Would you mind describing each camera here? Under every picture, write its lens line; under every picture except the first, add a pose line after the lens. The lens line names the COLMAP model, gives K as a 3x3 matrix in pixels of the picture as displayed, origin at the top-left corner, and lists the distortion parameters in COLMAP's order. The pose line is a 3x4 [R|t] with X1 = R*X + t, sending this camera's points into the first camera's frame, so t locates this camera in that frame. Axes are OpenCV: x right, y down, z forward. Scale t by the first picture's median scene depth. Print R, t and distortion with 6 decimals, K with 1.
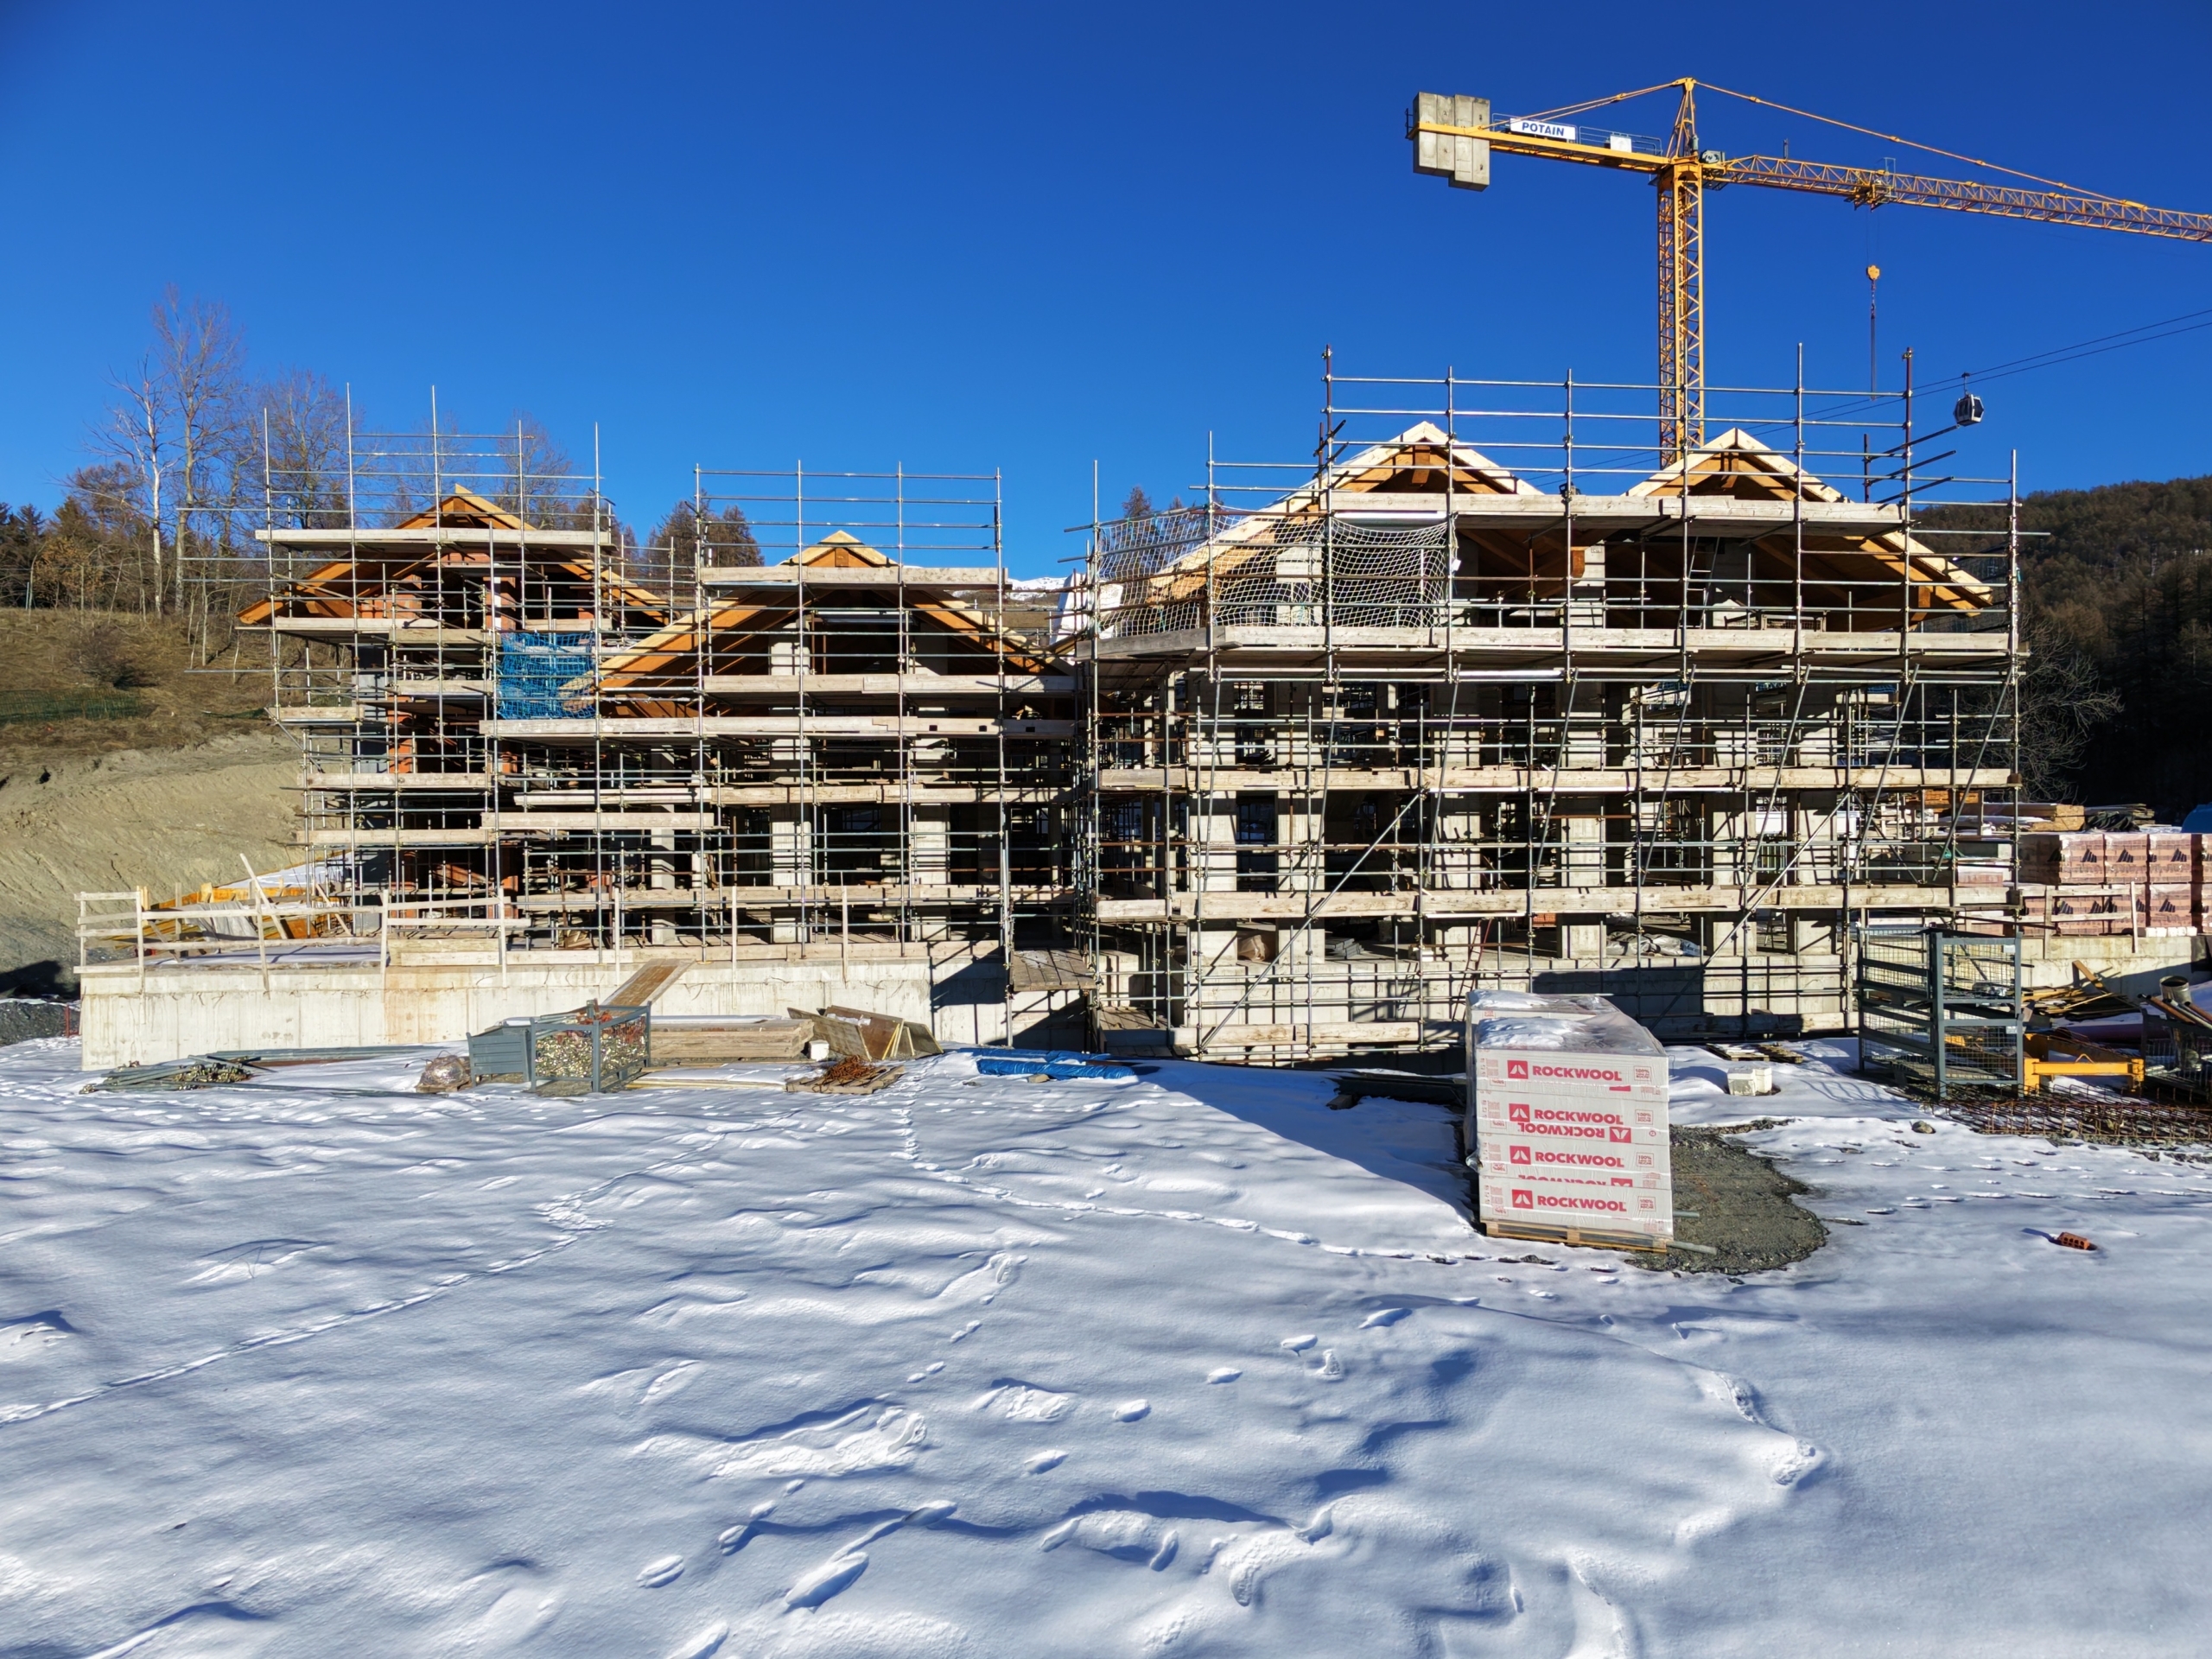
lens RADIAL K [[1052.9, 0, 1102.6], [0, 1052.9, 832.7], [0, 0, 1]] dist [-0.002558, 0.004468]
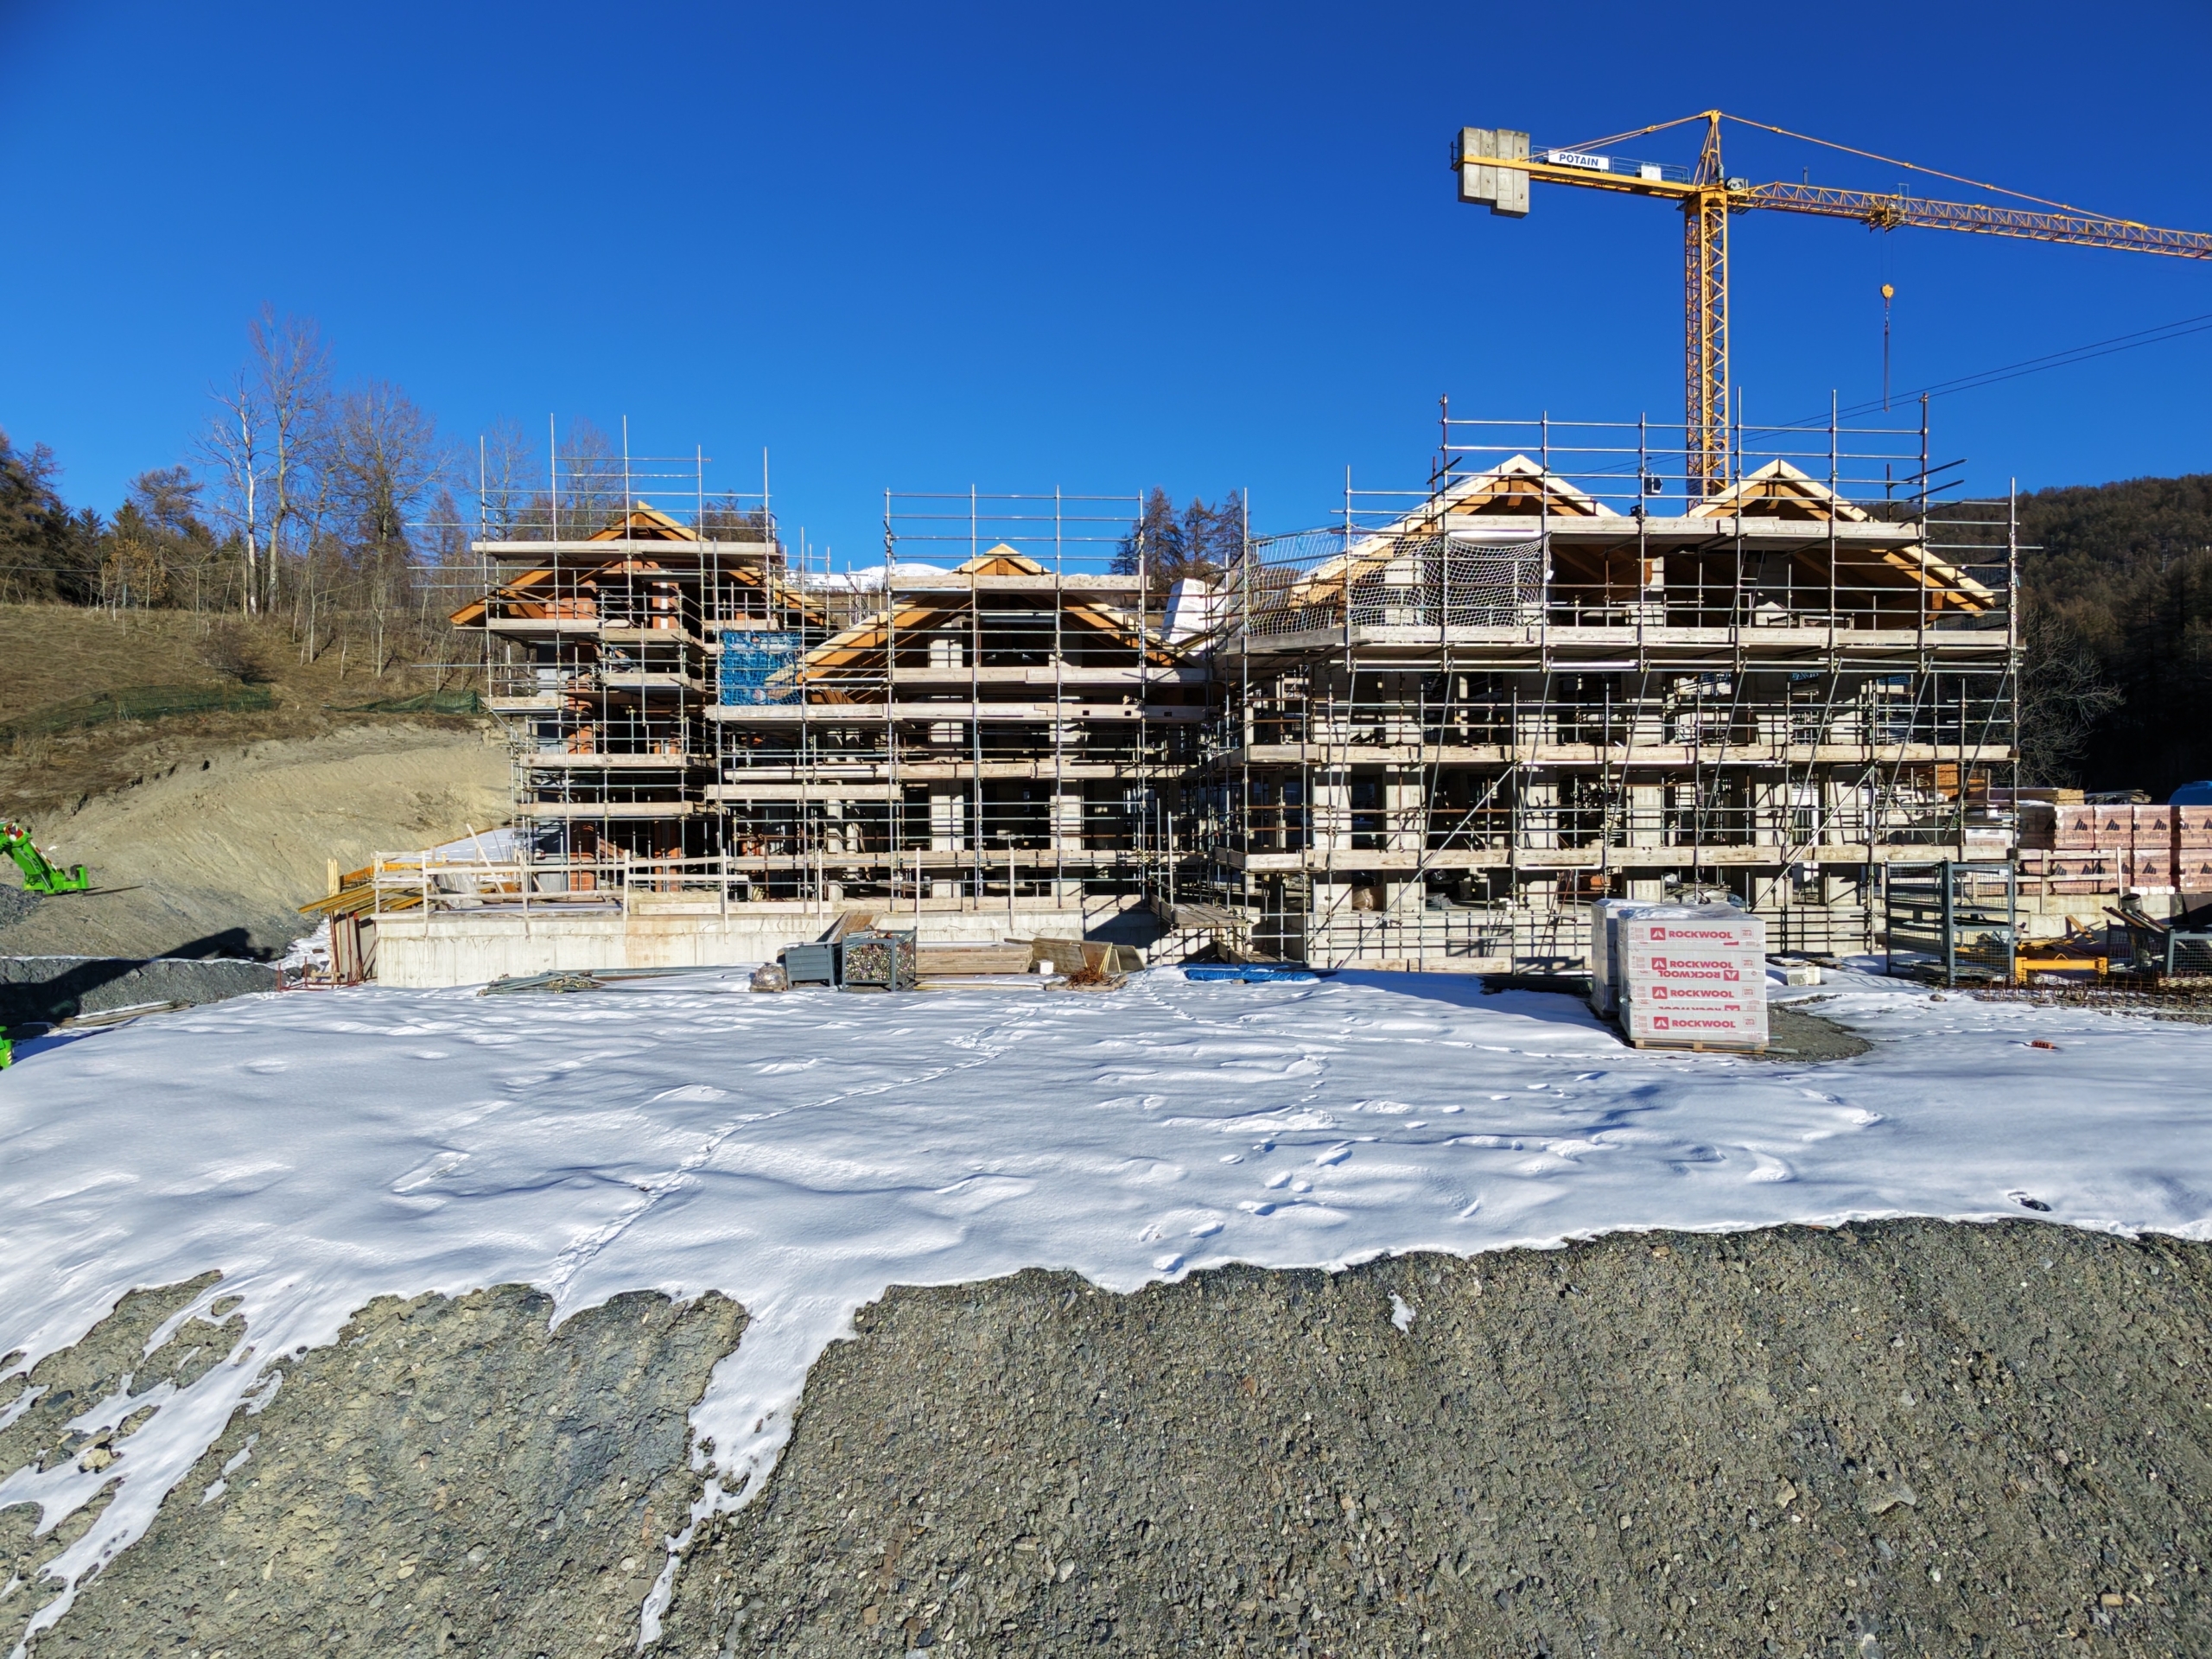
lens RADIAL K [[1052.9, 0, 1102.6], [0, 1052.9, 832.7], [0, 0, 1]] dist [-0.002558, 0.004468]
pose [[0.999986, -0.000140, -0.005331, -0.142732], [0.000152, 0.999998, 0.002207, 0.032661], [0.005331, -0.002208, 0.999983, -0.178088]]
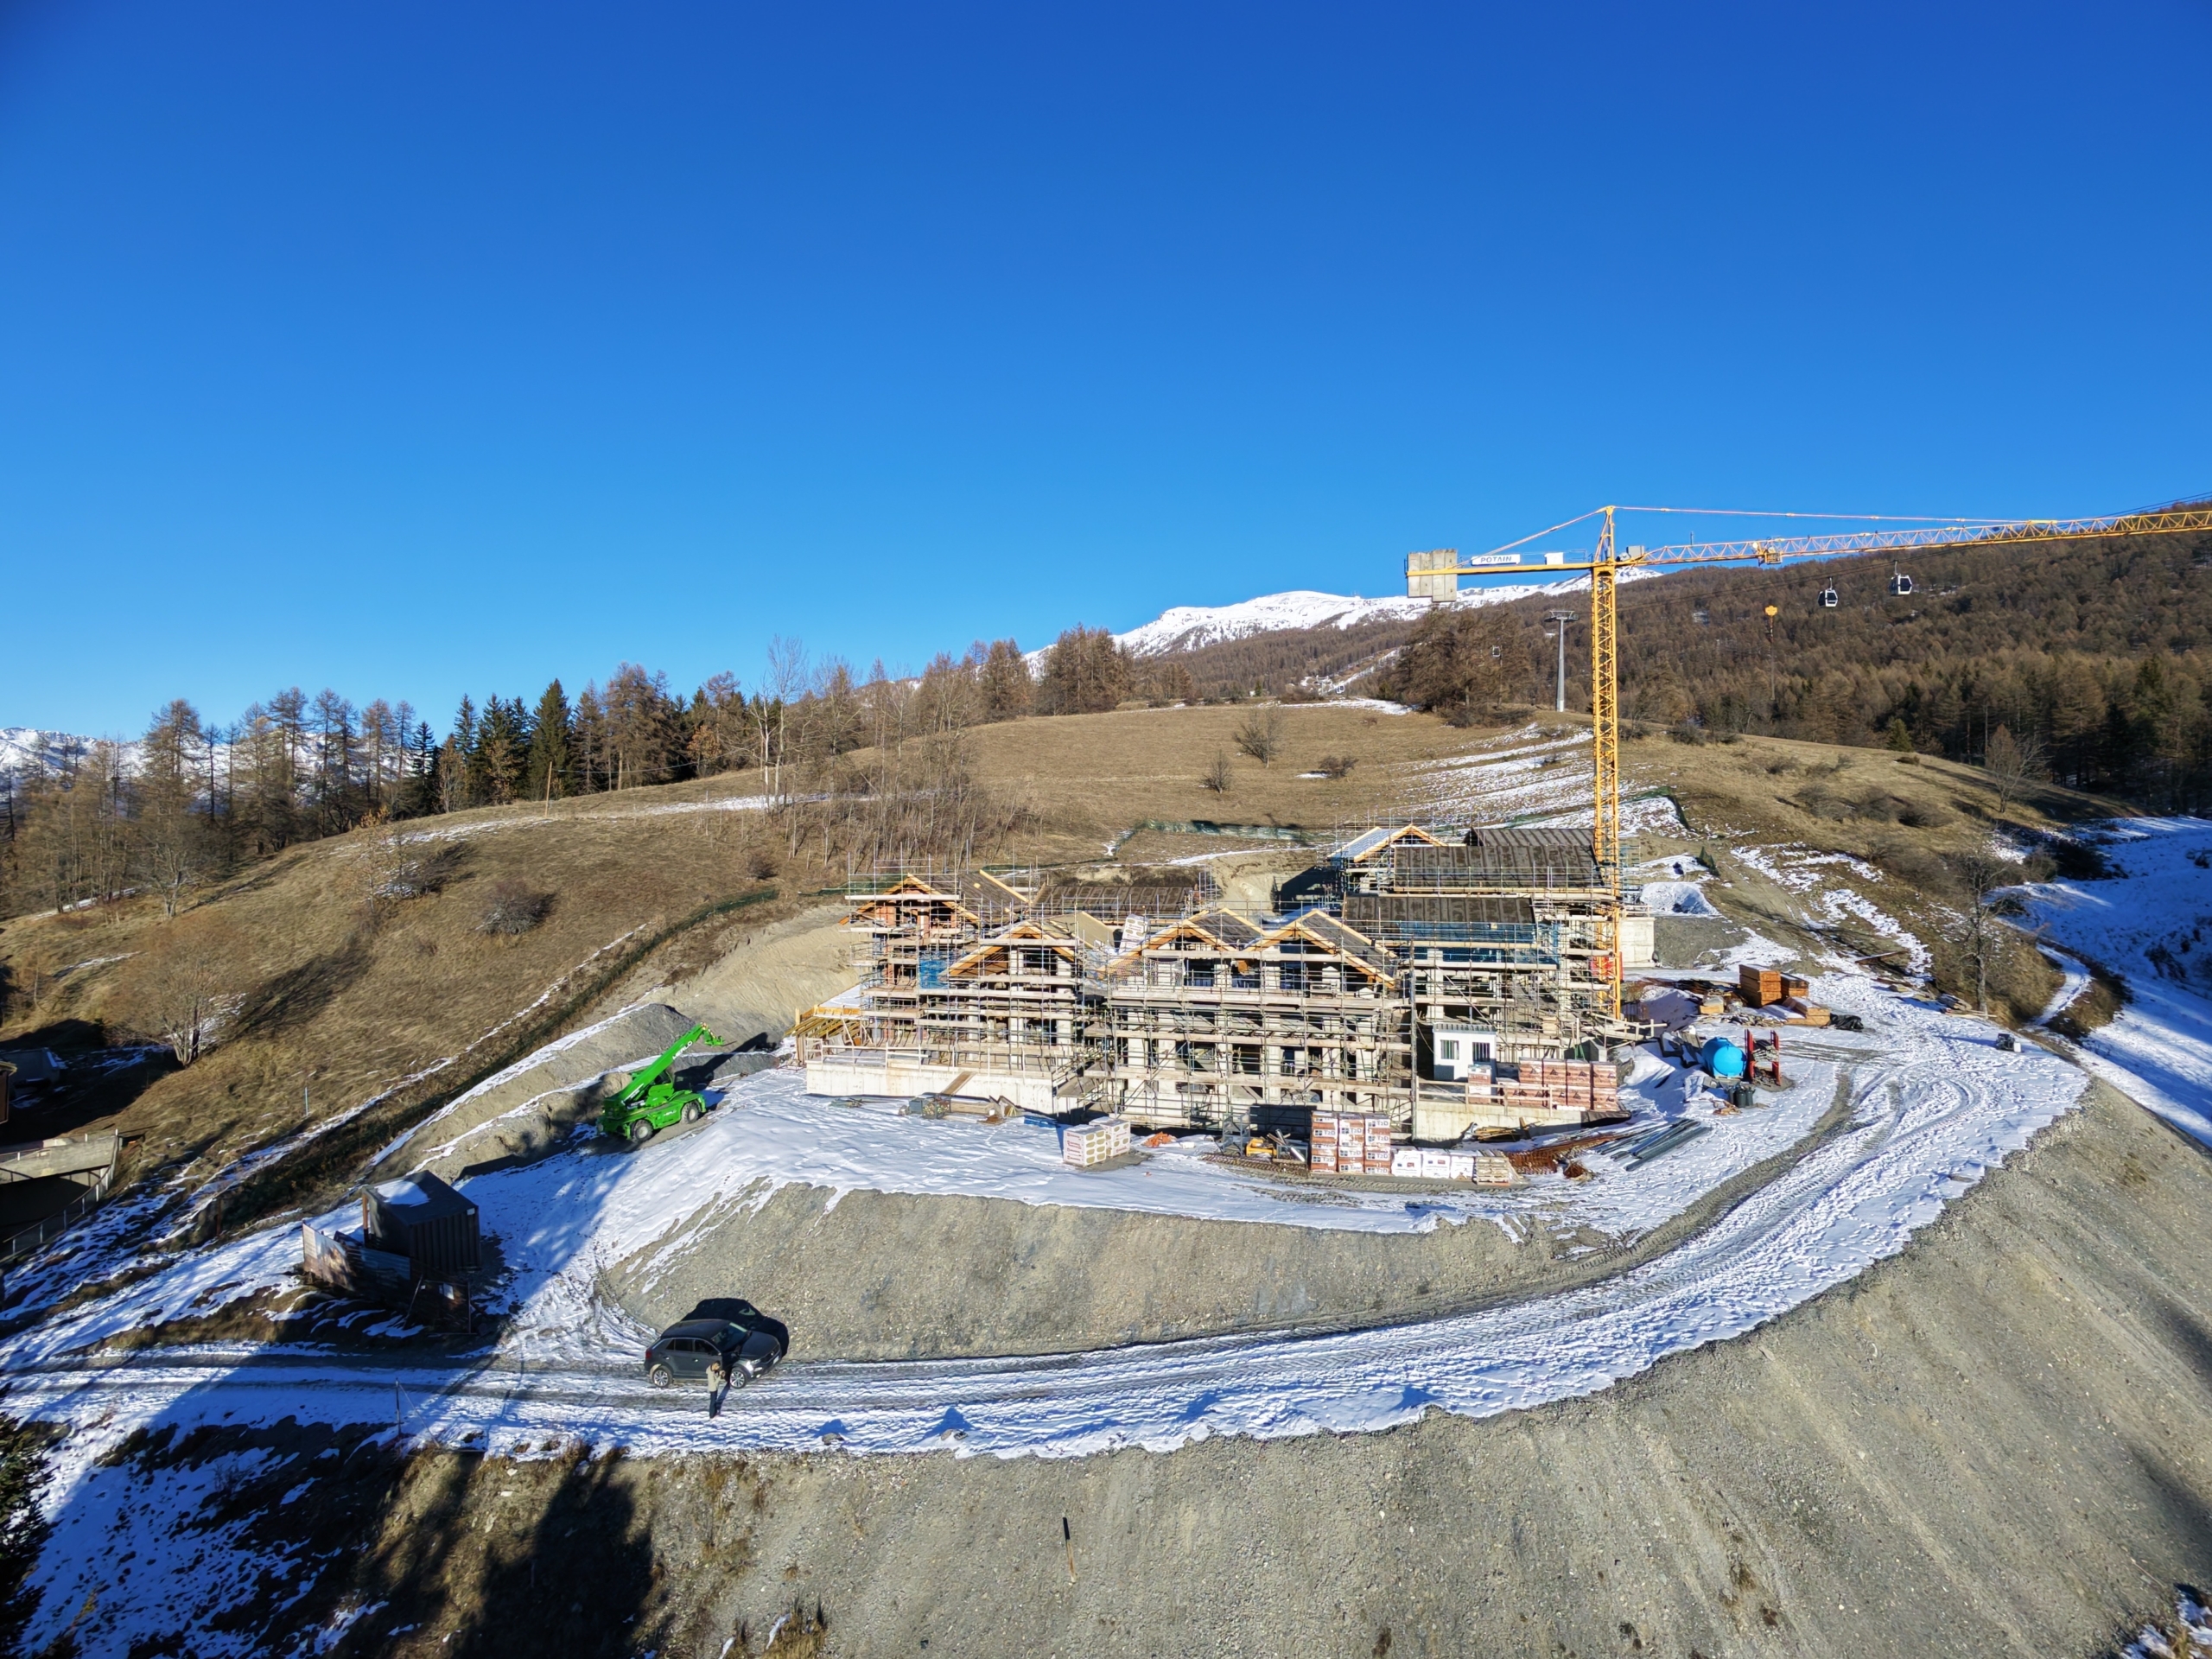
lens RADIAL K [[1052.9, 0, 1102.6], [0, 1052.9, 832.7], [0, 0, 1]] dist [-0.002558, 0.004468]
pose [[0.932560, -0.000925, -0.361014, 1.031758], [-0.005966, 0.999821, -0.017971, -0.512600], [0.360966, 0.018913, 0.932387, -1.675435]]
